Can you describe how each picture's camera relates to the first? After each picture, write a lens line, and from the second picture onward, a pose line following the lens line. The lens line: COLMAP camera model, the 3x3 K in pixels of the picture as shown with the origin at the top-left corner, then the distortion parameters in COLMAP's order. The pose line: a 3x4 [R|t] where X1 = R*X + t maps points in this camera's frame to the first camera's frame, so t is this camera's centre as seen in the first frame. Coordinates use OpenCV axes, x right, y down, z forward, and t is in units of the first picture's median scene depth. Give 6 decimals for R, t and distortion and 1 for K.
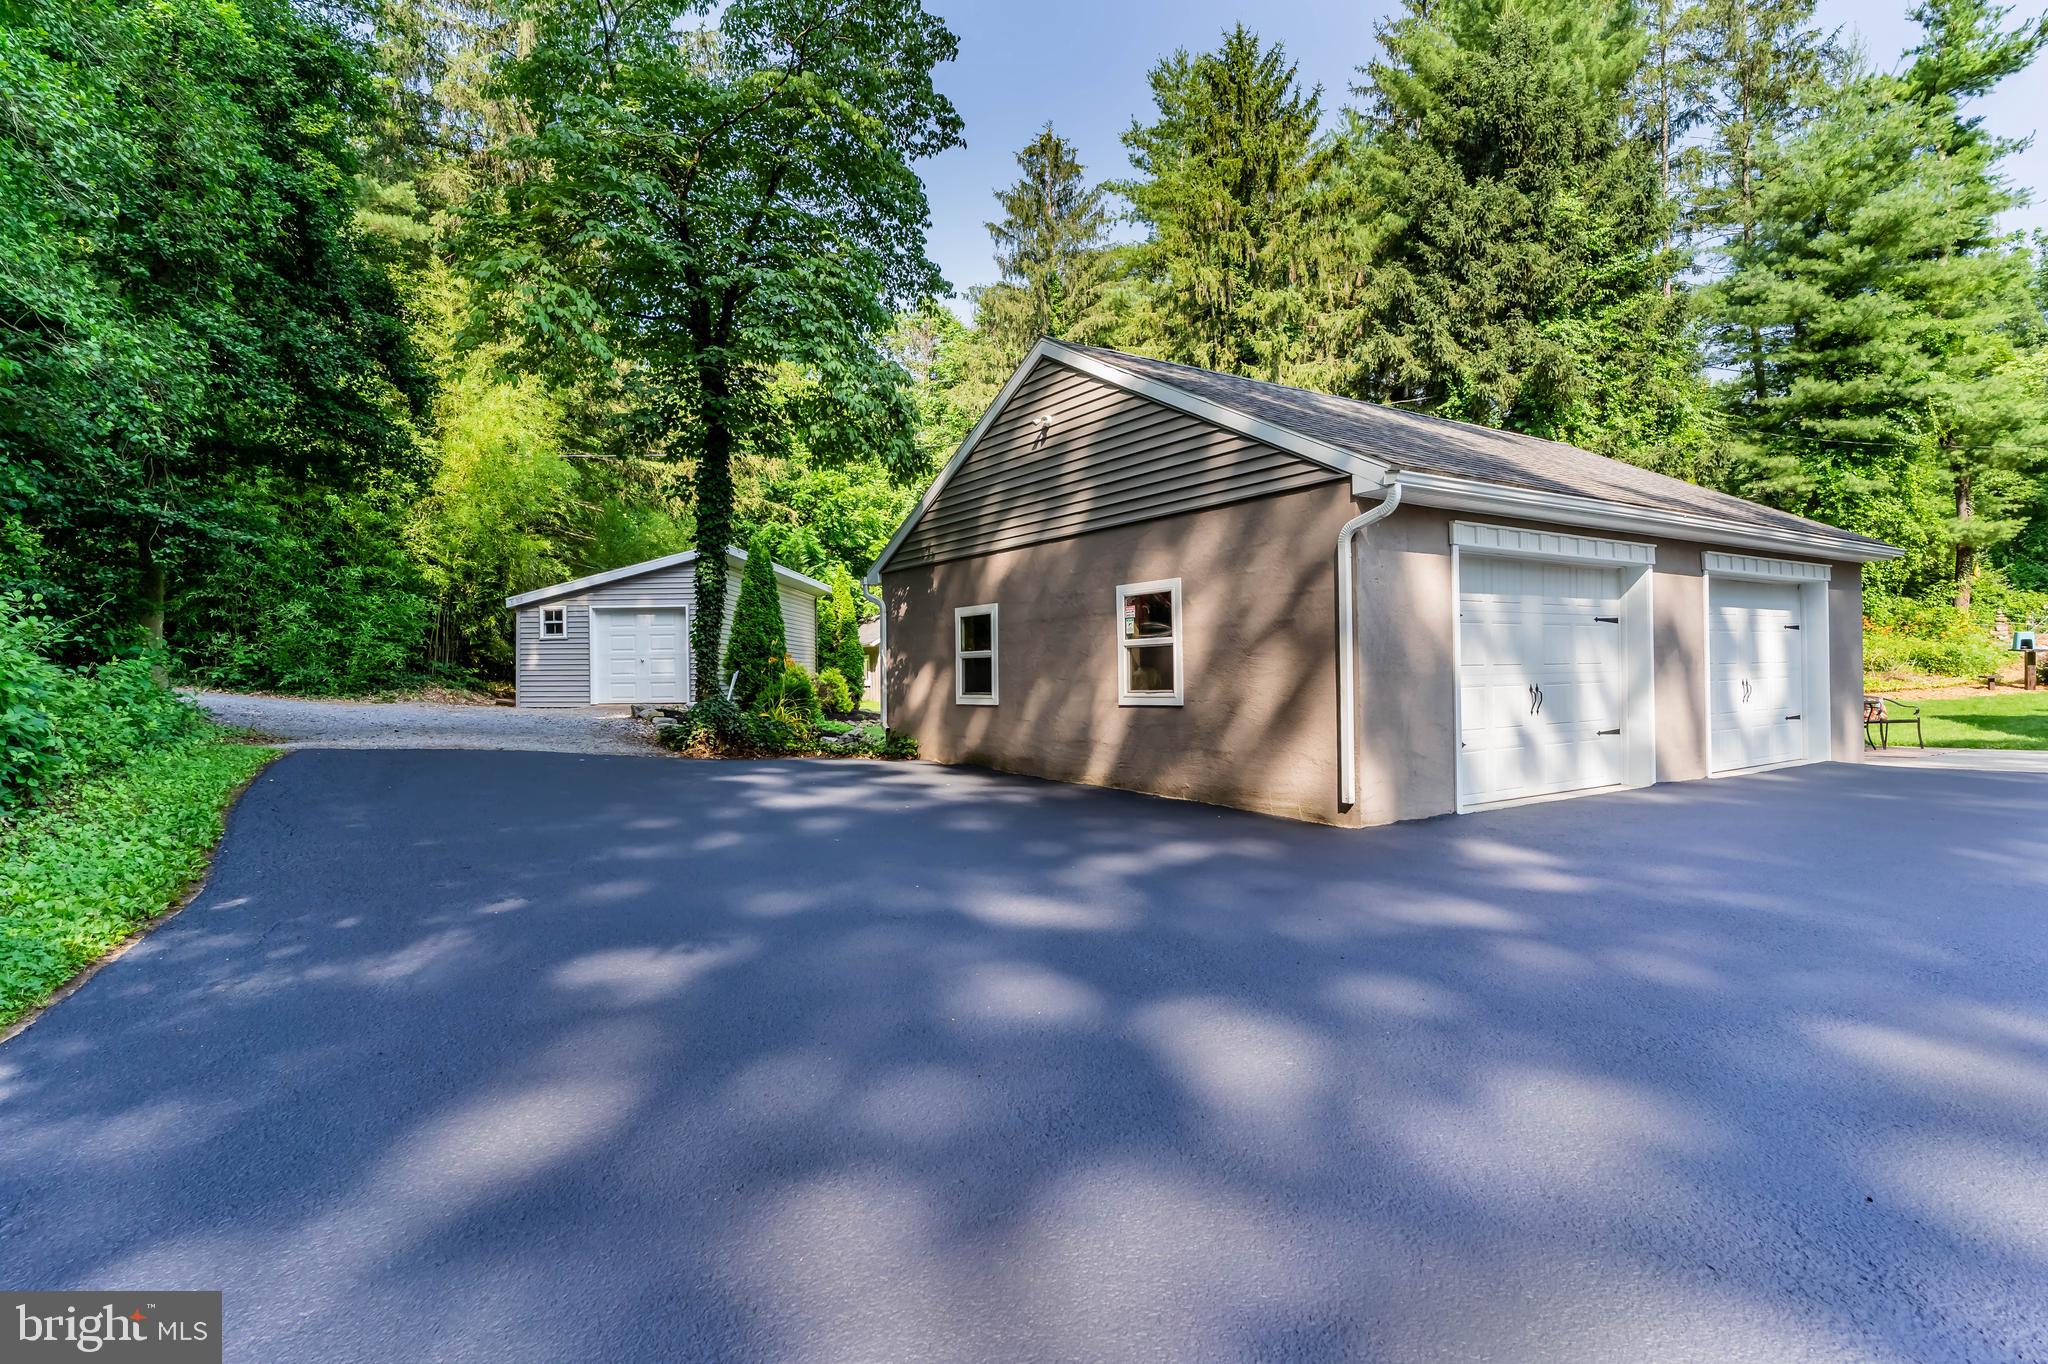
lens RADIAL K [[1053.7, 0, 1012.7], [0, 1053.7, 673.4], [0, 0, 1]] dist [-0.000551, 0.001033]
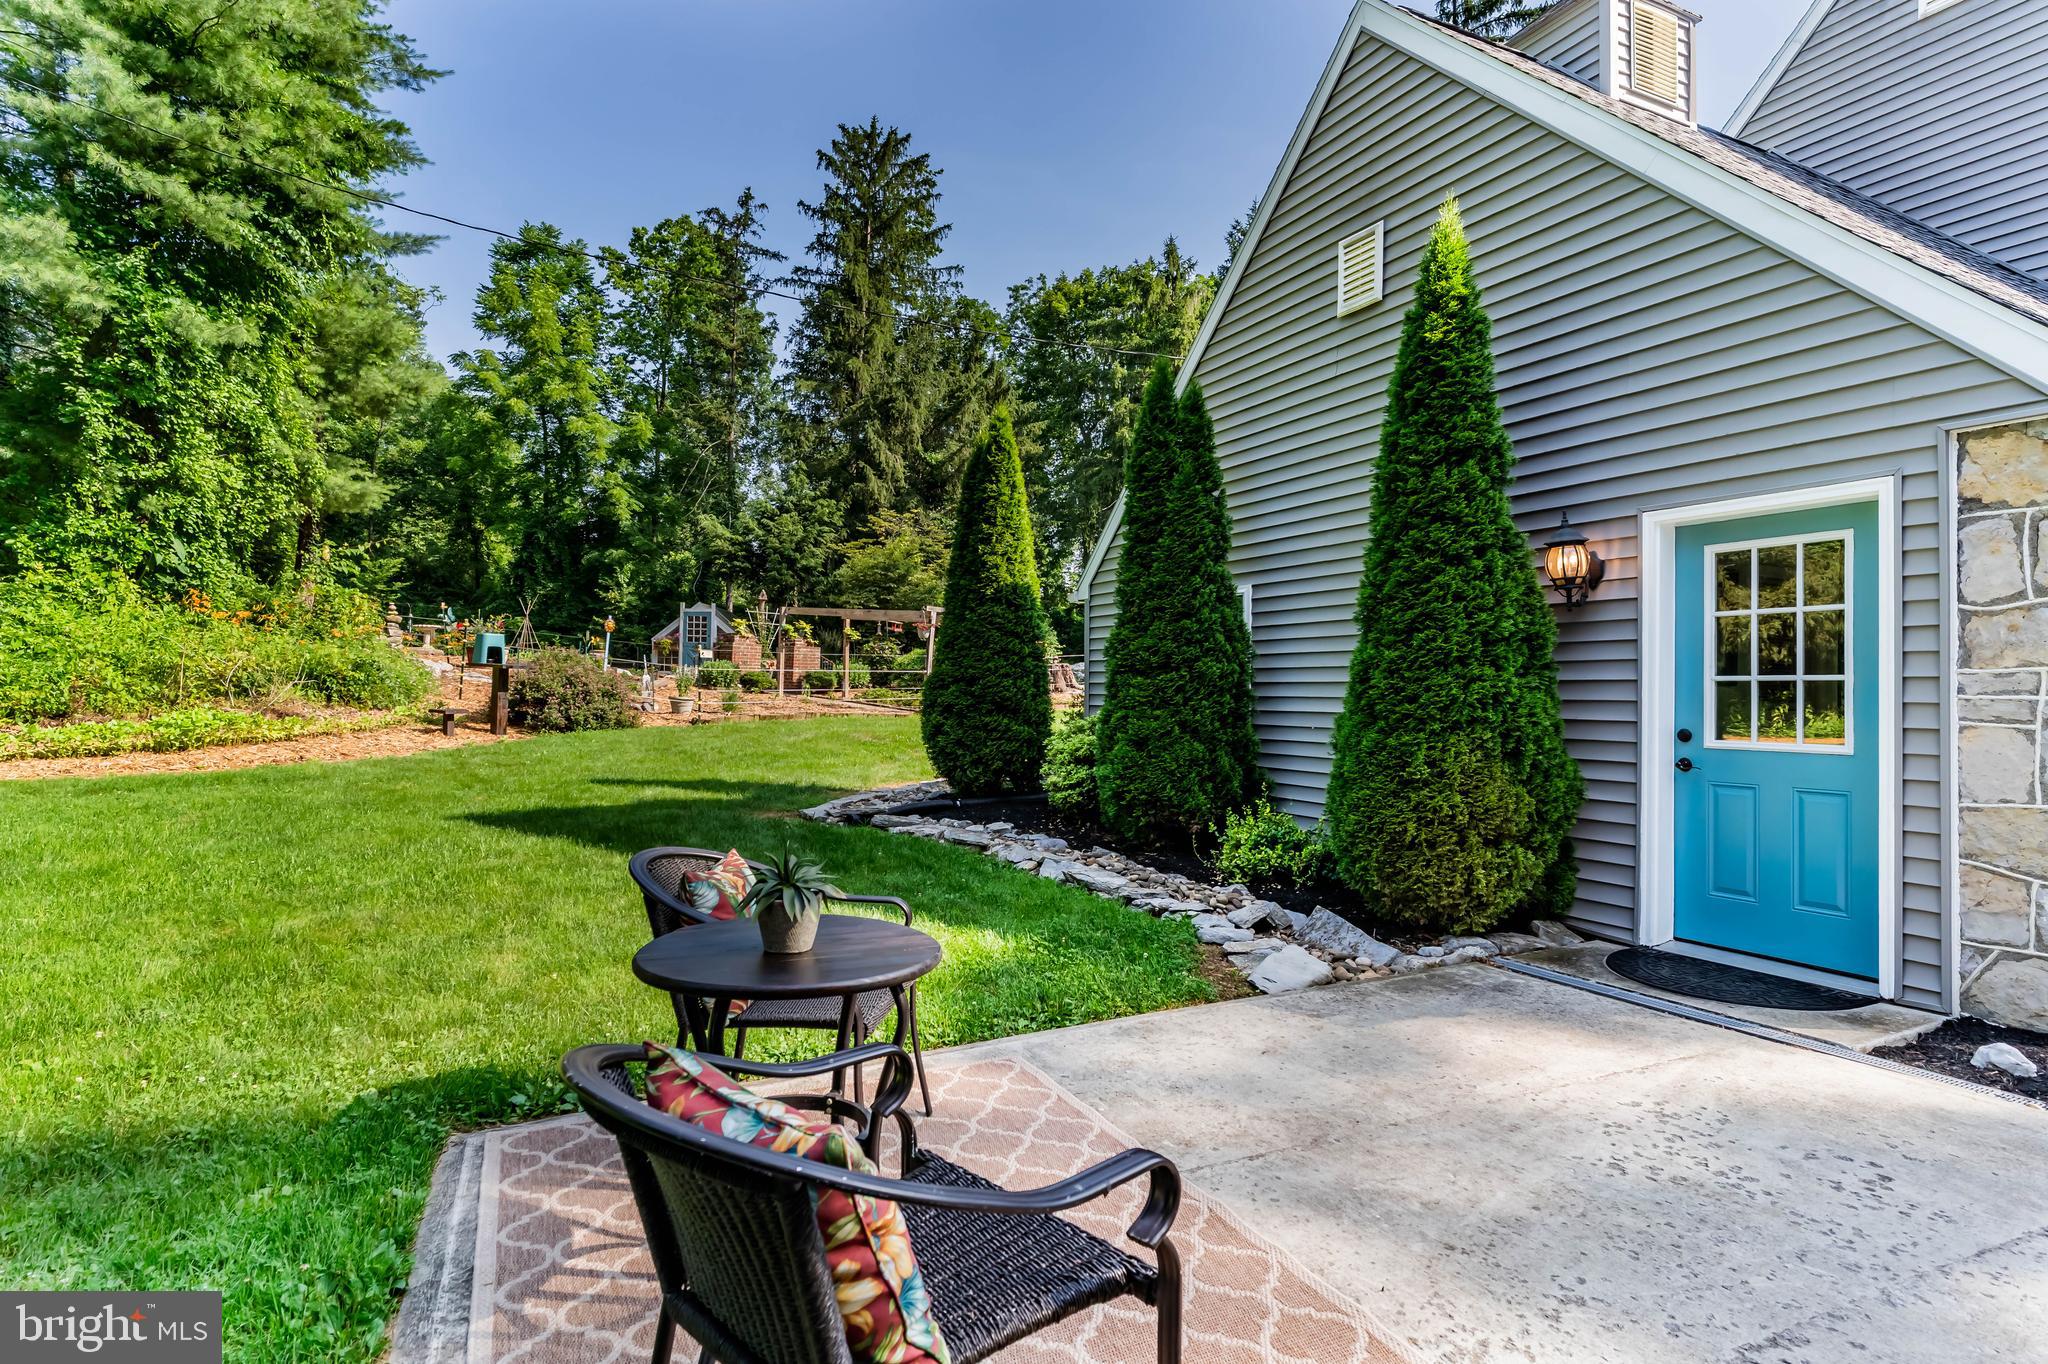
lens RADIAL K [[1051.8, 0, 1028.7], [0, 1051.8, 675.8], [0, 0, 1]] dist [-0.000536, 0.000166]
pose [[0.154562, 0.034281, 0.987388, 0.367458], [-0.020051, 0.999301, -0.031556, -0.003540], [-0.987780, -0.014921, 0.155142, 0.520773]]
